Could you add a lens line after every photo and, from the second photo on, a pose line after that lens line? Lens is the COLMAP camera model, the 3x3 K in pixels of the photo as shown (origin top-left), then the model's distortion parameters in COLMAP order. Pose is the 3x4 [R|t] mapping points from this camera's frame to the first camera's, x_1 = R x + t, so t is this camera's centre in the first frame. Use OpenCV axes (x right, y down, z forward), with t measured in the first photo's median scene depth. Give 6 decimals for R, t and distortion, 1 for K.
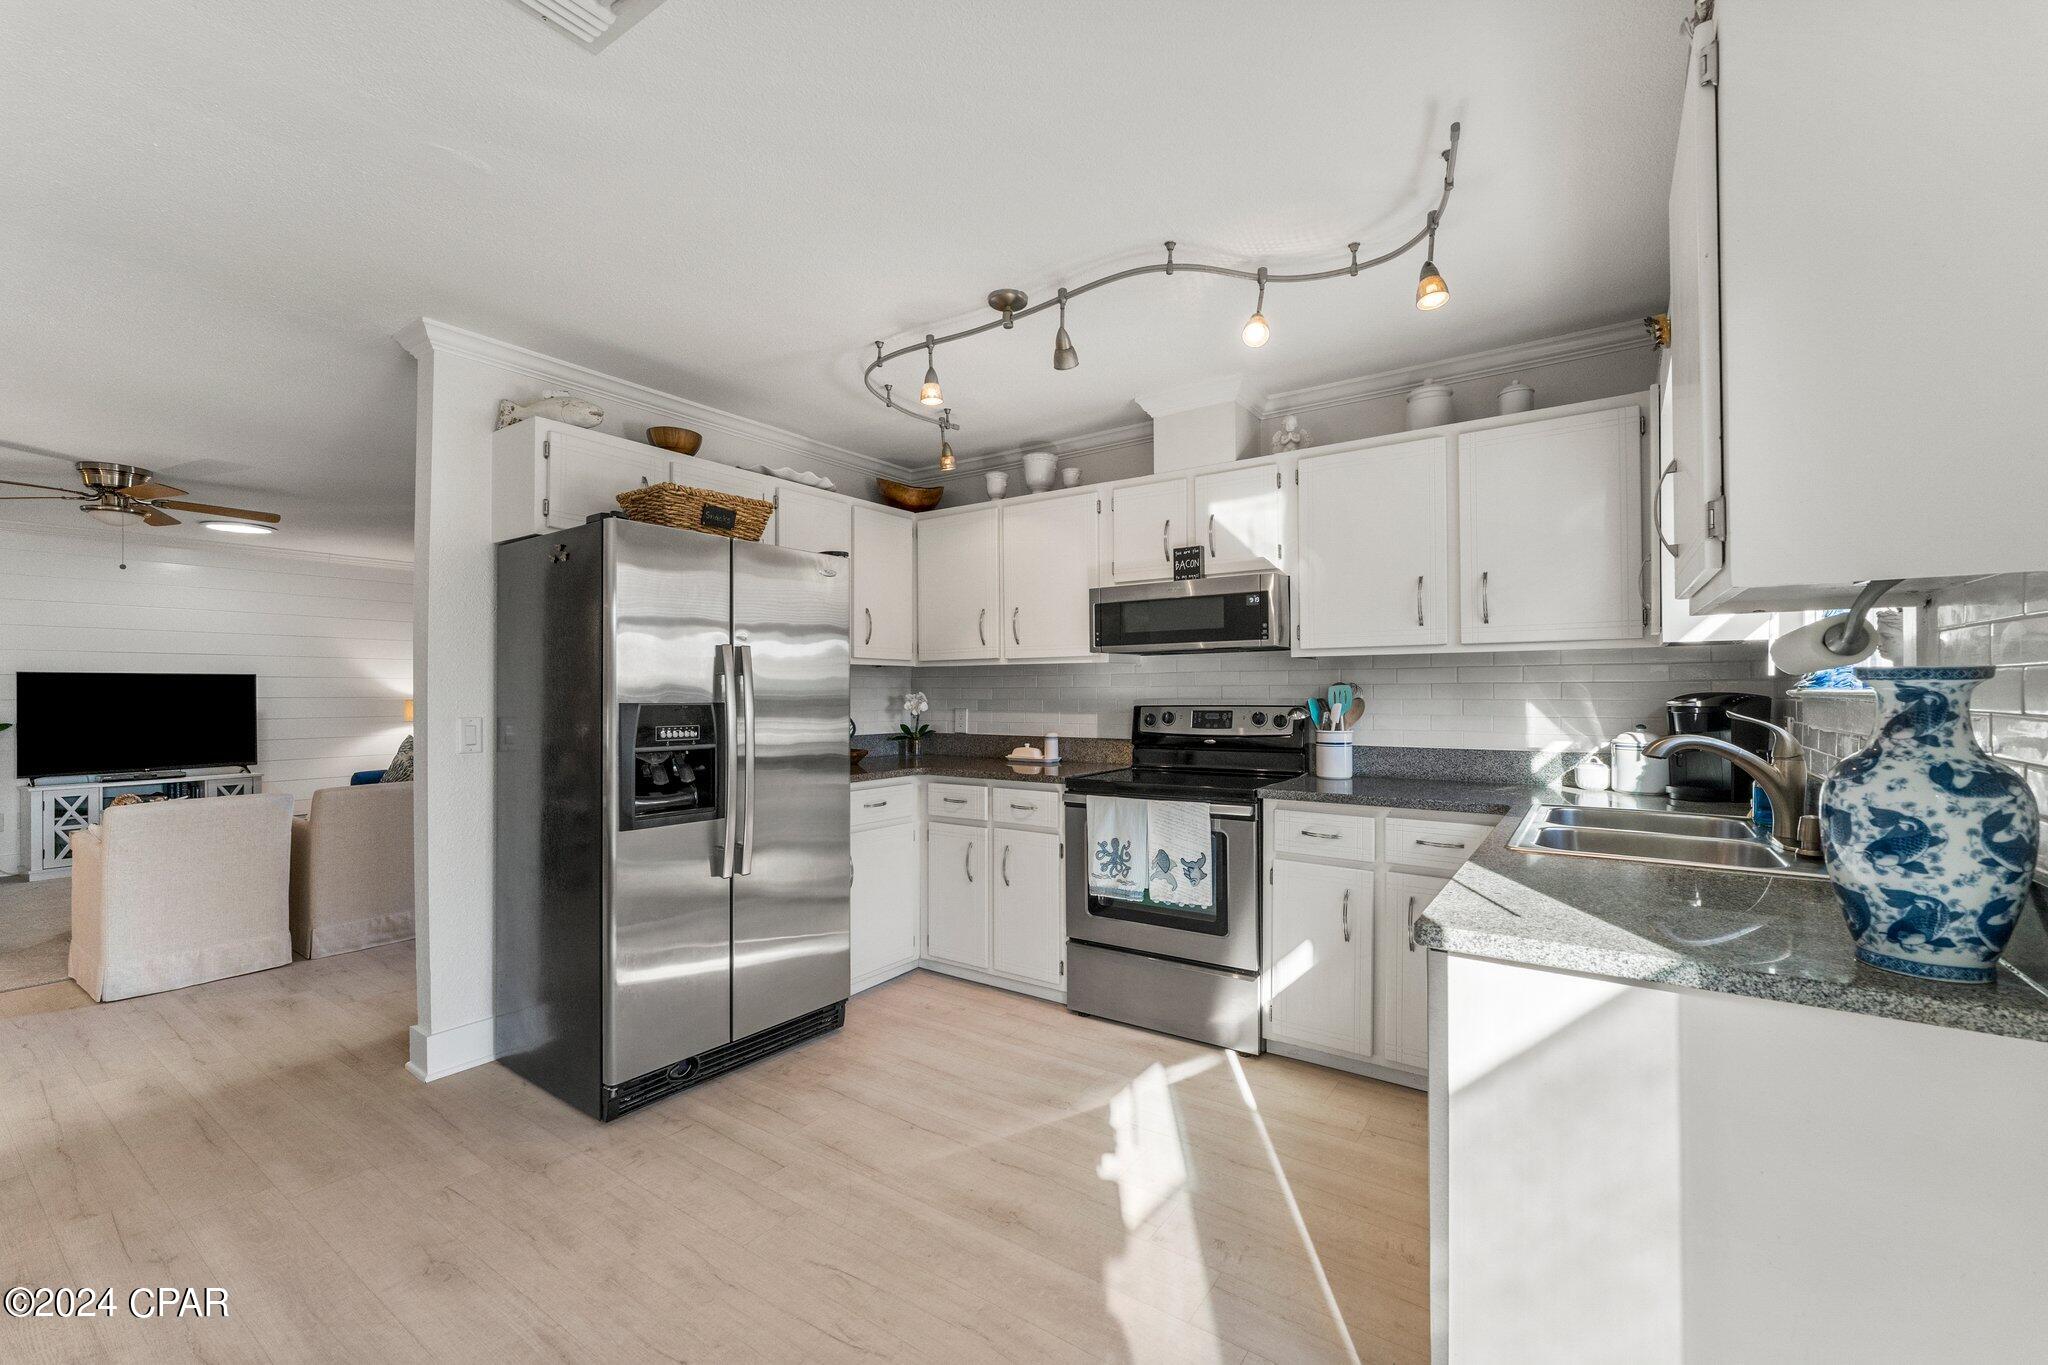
lens RADIAL K [[839.4, 0, 1007.4], [0, 839.4, 680.0], [0, 0, 1]] dist [0.000218, -0.000592]
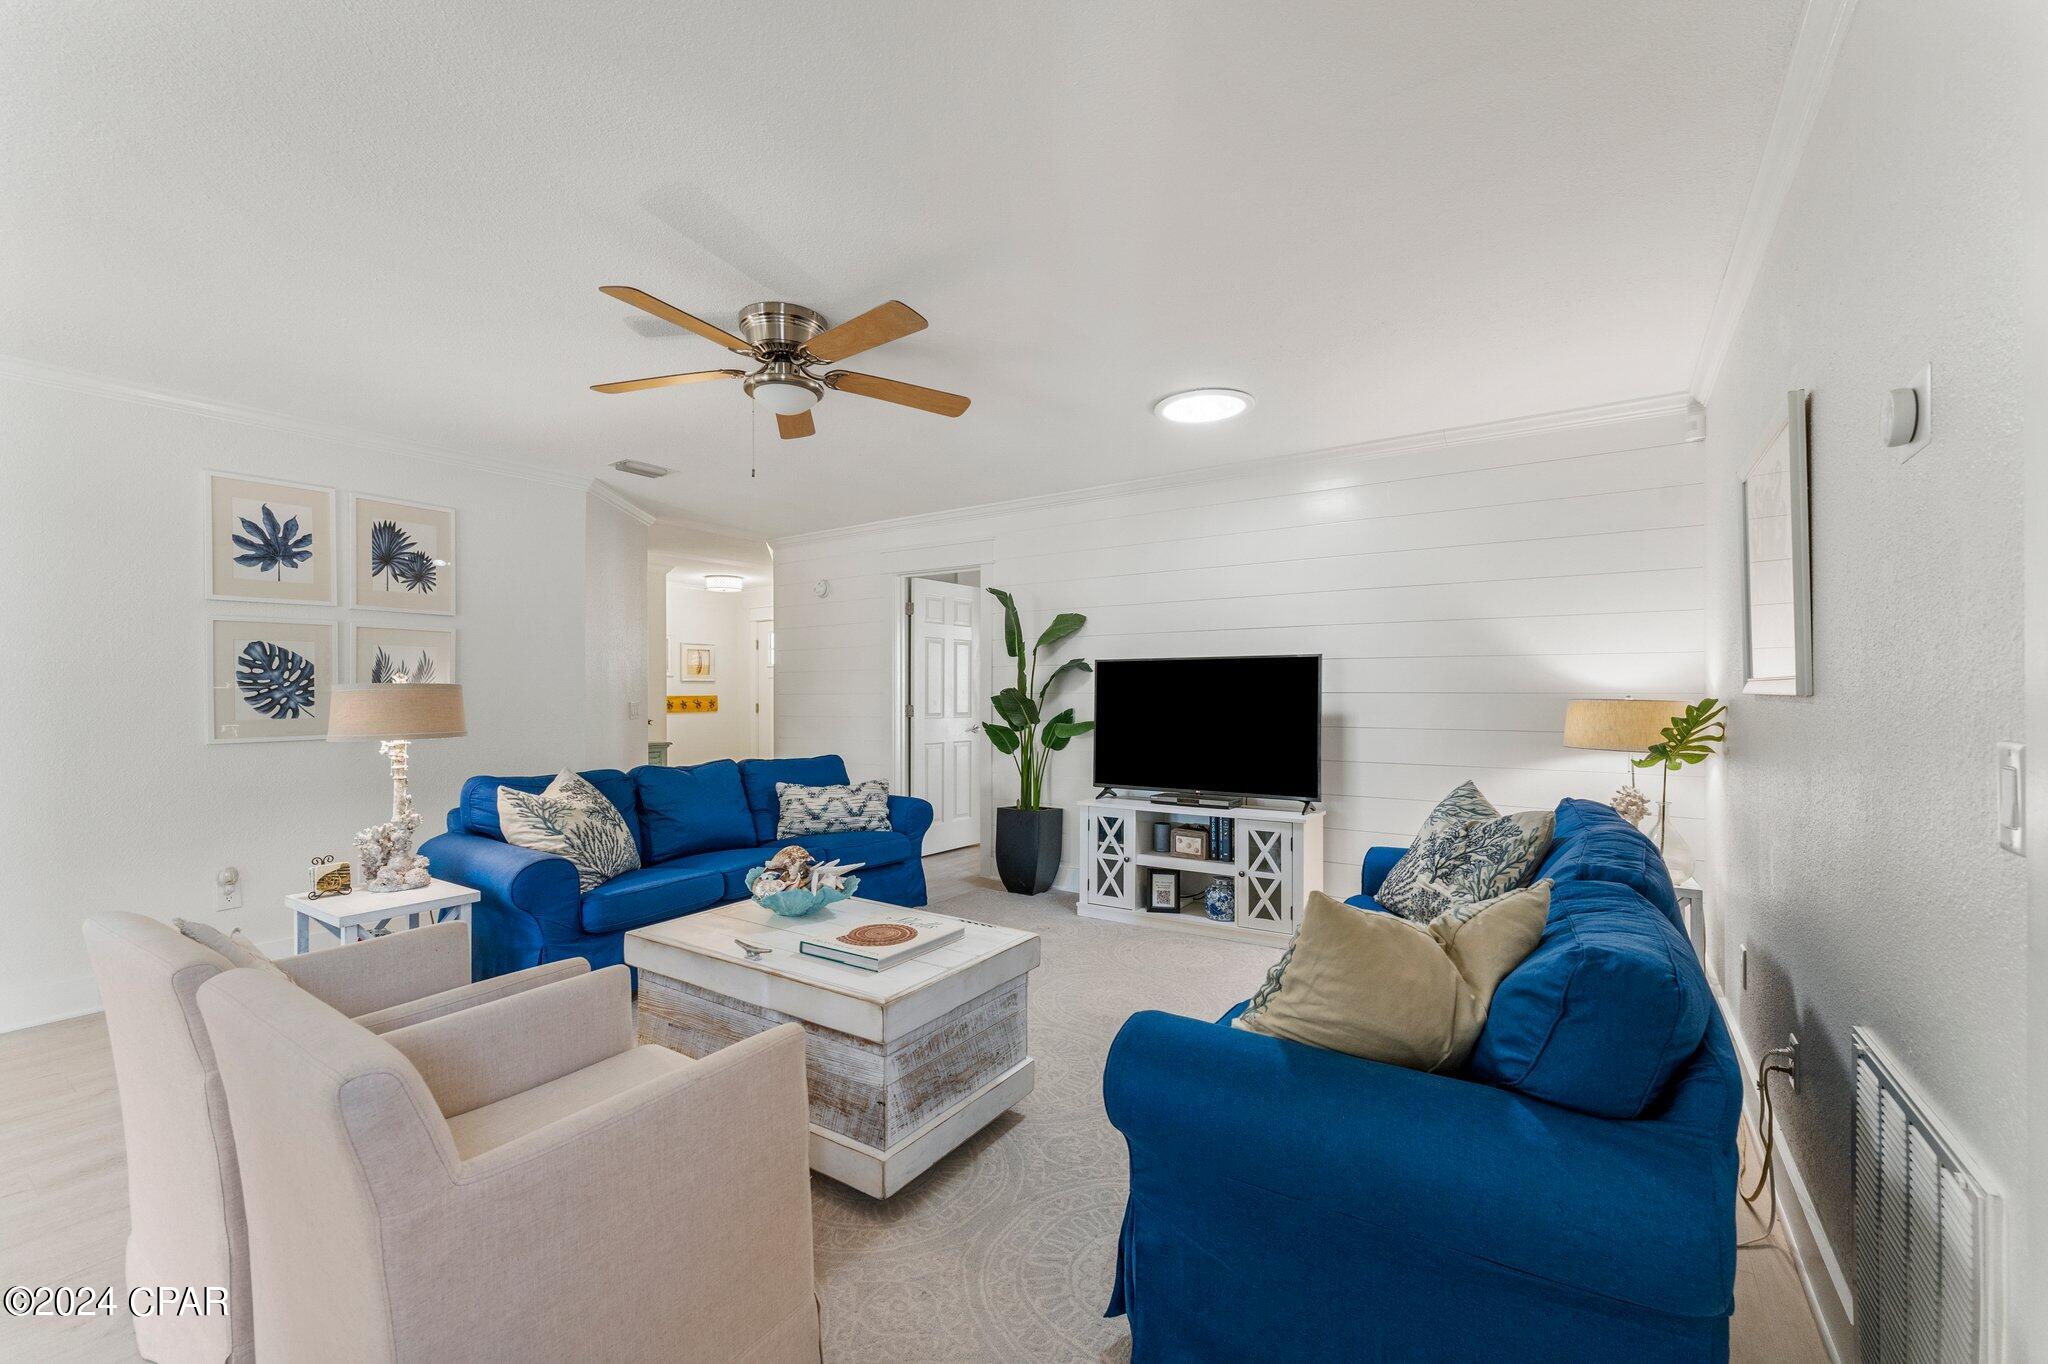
lens RADIAL K [[839.4, 0, 1010.0], [0, 839.4, 688.4], [0, 0, 1]] dist [0.000218, -0.000592]
pose [[0.011246, -0.003879, -0.999929, -0.337854], [0.013991, 0.999895, -0.003722, 0.021074], [0.999839, -0.013948, 0.011299, 0.896162]]
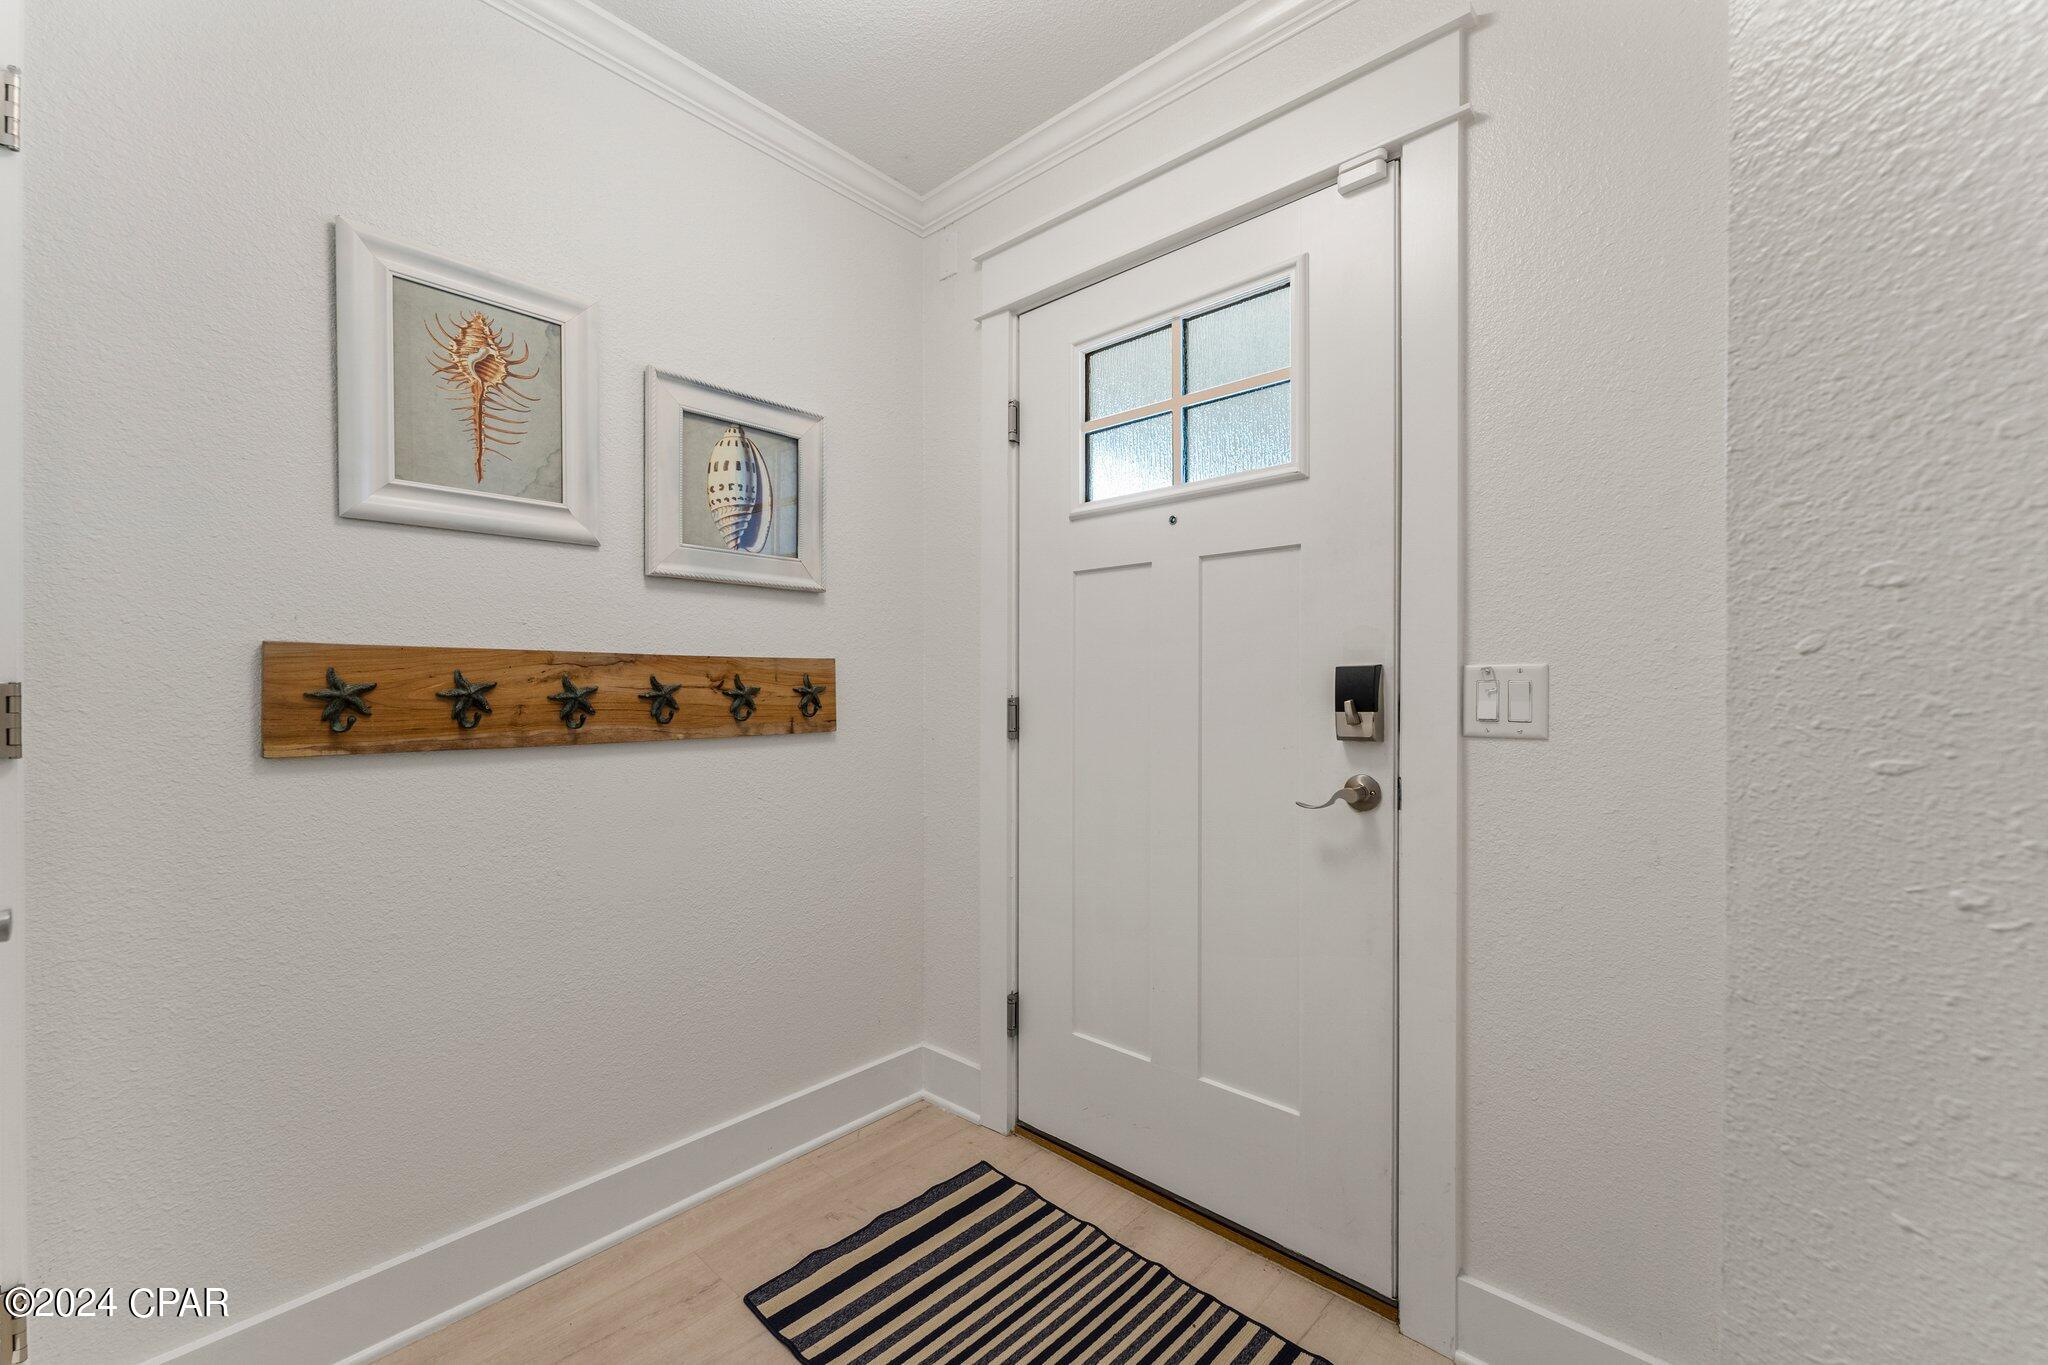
lens RADIAL K [[839.4, 0, 1014.7], [0, 839.4, 686.9], [0, 0, 1]] dist [0.000218, -0.000592]
pose [[-0.130758, 0.002573, -0.991411, -1.710080], [0.008834, 0.999960, 0.001430, 0.033256], [0.991375, -0.008572, -0.130775, 0.441620]]
